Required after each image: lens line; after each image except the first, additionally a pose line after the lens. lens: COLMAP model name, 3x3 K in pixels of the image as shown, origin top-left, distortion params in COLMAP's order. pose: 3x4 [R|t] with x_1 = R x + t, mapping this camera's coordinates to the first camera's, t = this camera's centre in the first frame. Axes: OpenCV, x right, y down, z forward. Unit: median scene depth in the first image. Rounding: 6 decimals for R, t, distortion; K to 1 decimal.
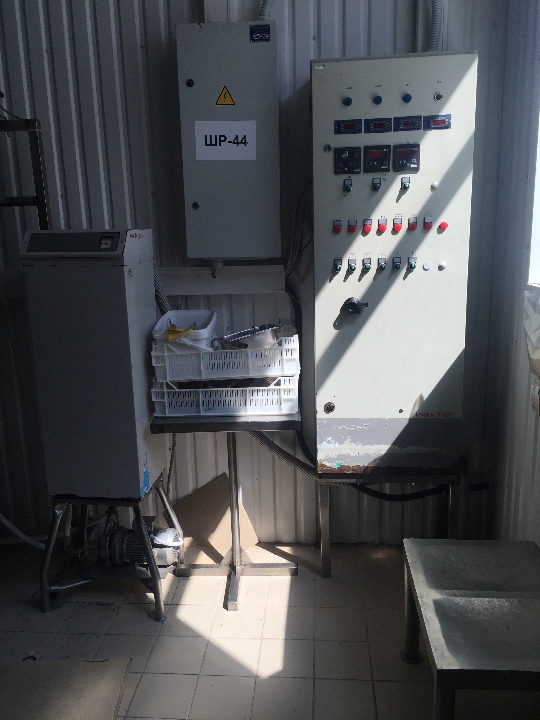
lens RADIAL K [[621.5, 0, 270.6], [0, 621.5, 360.3], [0, 0, 1]] dist [0.074275, -0.088912]
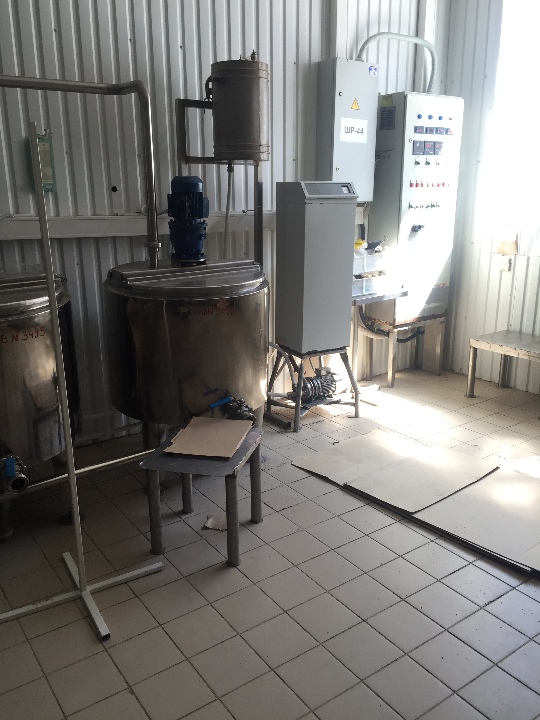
lens RADIAL K [[621.5, 0, 270.6], [0, 621.5, 360.3], [0, 0, 1]] dist [0.074275, -0.088912]
pose [[0.763994, -0.147447, 0.628150, -1.471623], [0.123745, 0.988951, 0.081632, 0.100676], [-0.633246, 0.015365, 0.773798, -0.163224]]
